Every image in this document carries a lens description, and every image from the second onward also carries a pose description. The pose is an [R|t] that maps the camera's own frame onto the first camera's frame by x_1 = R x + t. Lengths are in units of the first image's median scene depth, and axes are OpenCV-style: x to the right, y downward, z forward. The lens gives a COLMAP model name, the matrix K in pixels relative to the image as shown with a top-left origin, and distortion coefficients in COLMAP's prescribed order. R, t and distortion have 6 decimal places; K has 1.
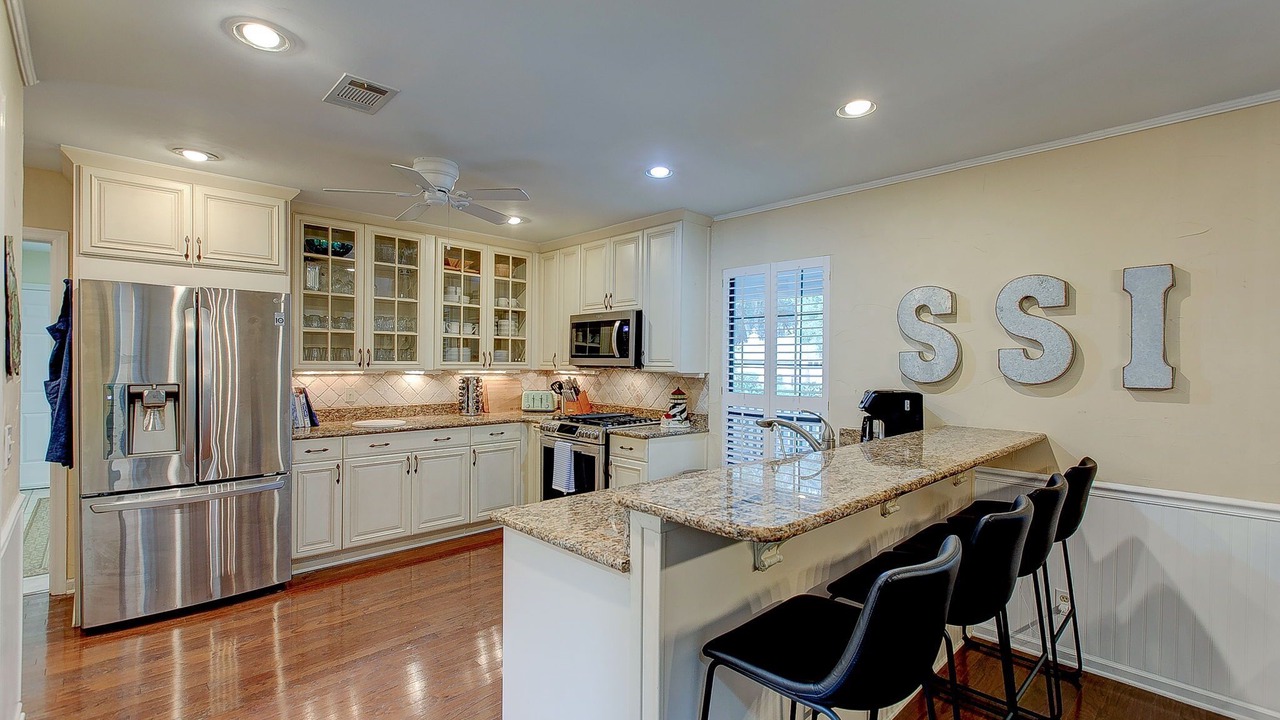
lens RADIAL K [[587.0, 0, 632.2], [0, 587.0, 364.0], [0, 0, 1]] dist [0.016957, -0.000308]
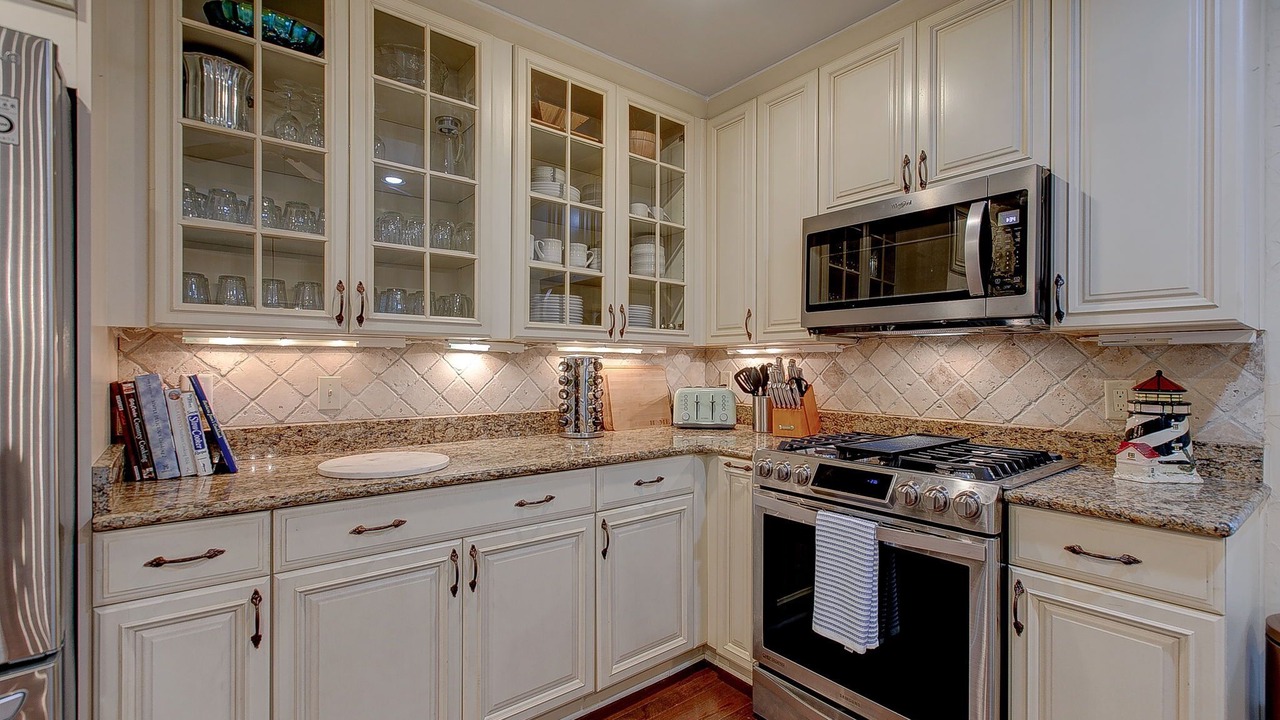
lens RADIAL K [[578.9, 0, 635.0], [0, 578.9, 362.5], [0, 0, 1]] dist [0.001491, 0.001702]
pose [[0.996513, -0.007065, -0.083140, -0.213002], [0.006255, 0.999930, -0.010005, 0.034230], [0.083205, 0.009450, 0.996488, 0.585007]]
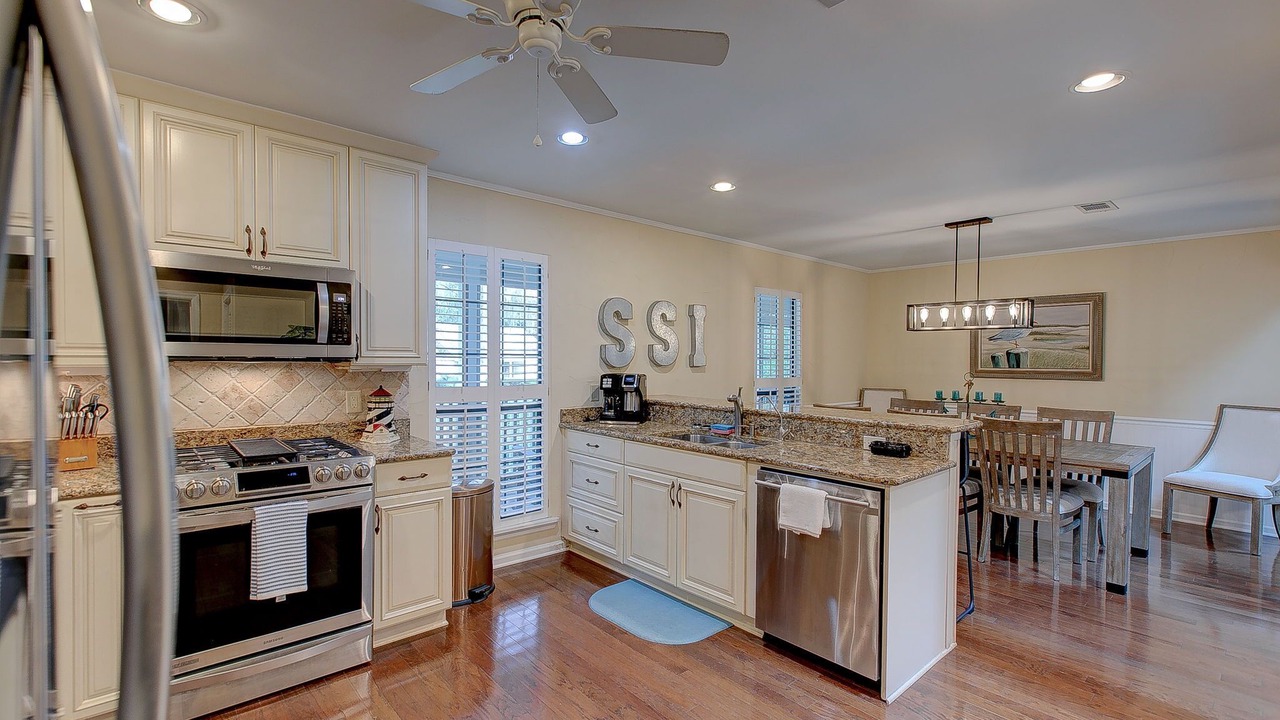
lens RADIAL K [[587.0, 0, 642.6], [0, 587.0, 354.5], [0, 0, 1]] dist [0.016957, -0.000308]
pose [[0.019952, -0.008784, 0.999762, -0.614038], [-0.009027, 0.999919, 0.008965, -0.008022], [-0.999760, -0.009203, 0.019871, 0.639235]]
